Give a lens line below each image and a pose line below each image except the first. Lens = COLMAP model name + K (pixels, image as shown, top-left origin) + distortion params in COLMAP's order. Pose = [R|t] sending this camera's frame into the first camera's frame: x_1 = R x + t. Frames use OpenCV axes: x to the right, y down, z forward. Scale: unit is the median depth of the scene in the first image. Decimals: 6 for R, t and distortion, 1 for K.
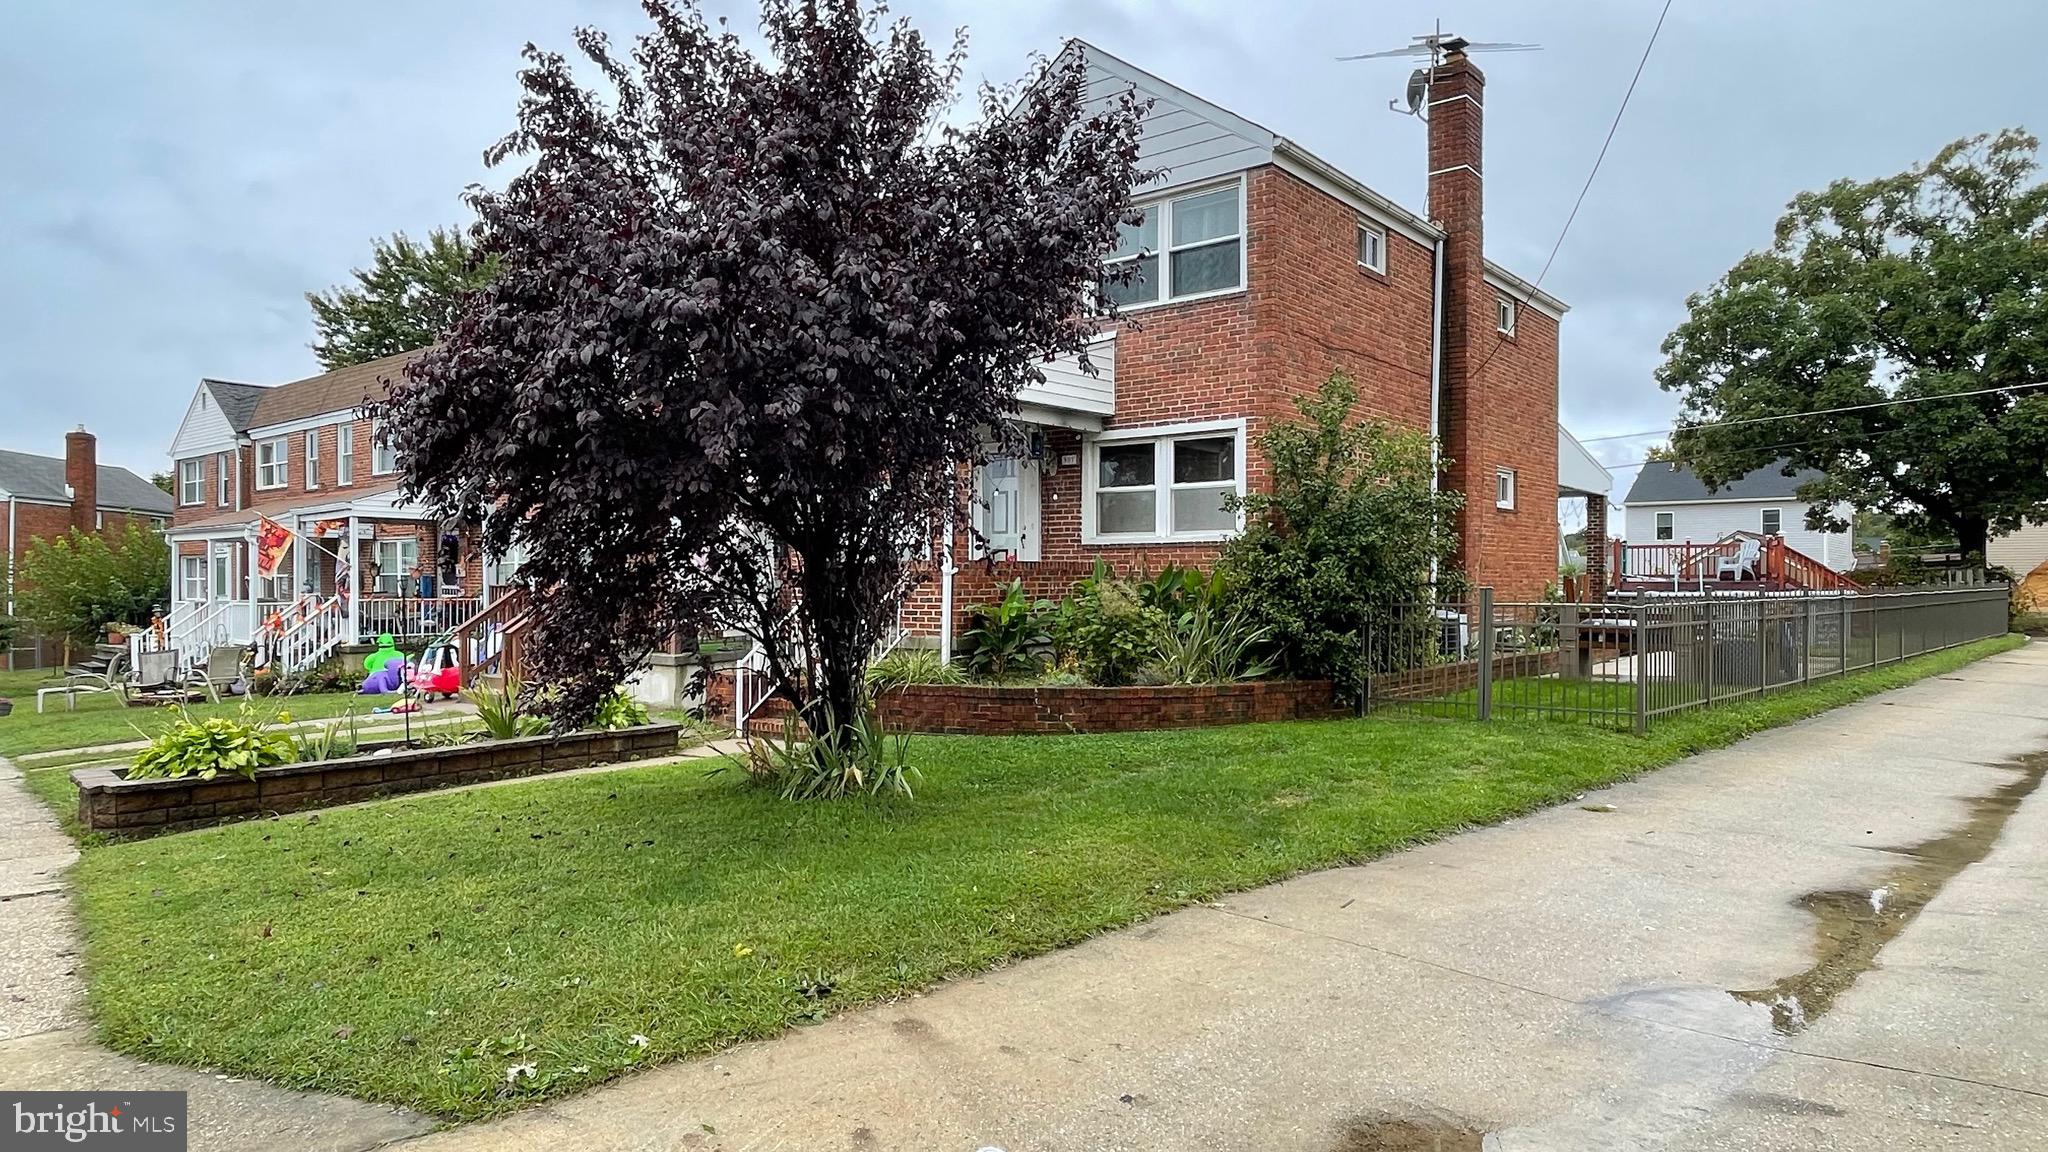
lens RADIAL K [[1217.9, 0, 1024.0], [0, 1217.9, 576.0], [0, 0, 1]] dist [0.023001, -0.000800]
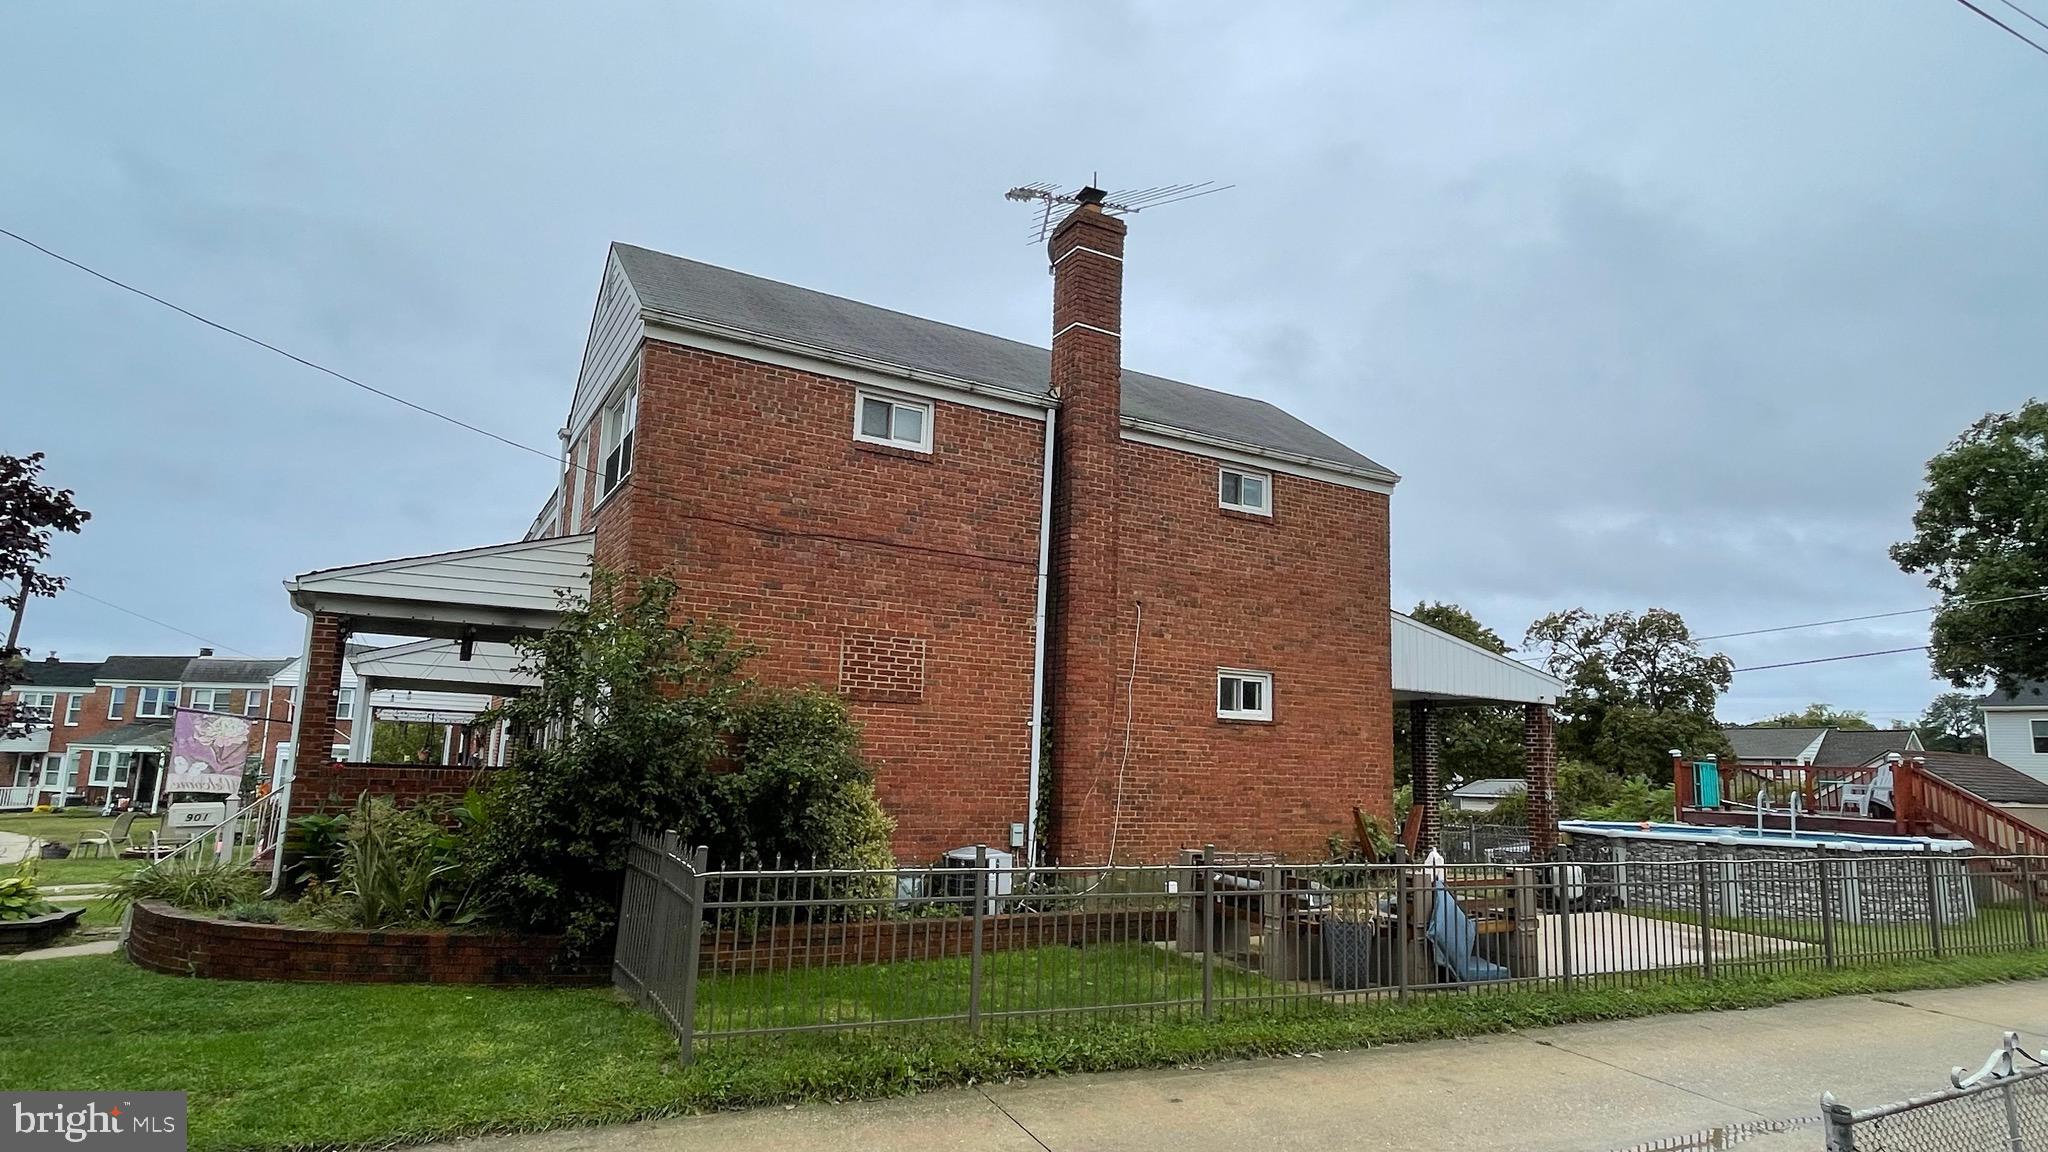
lens RADIAL K [[1072.3, 0, 1027.4], [0, 1072.3, 579.1], [0, 0, 1]] dist [-0.000628, 0.004595]
pose [[0.932914, -0.016951, -0.359700, 0.633892], [-0.039041, 0.988242, -0.147828, -0.044247], [0.357977, 0.151953, 0.921283, 0.331073]]
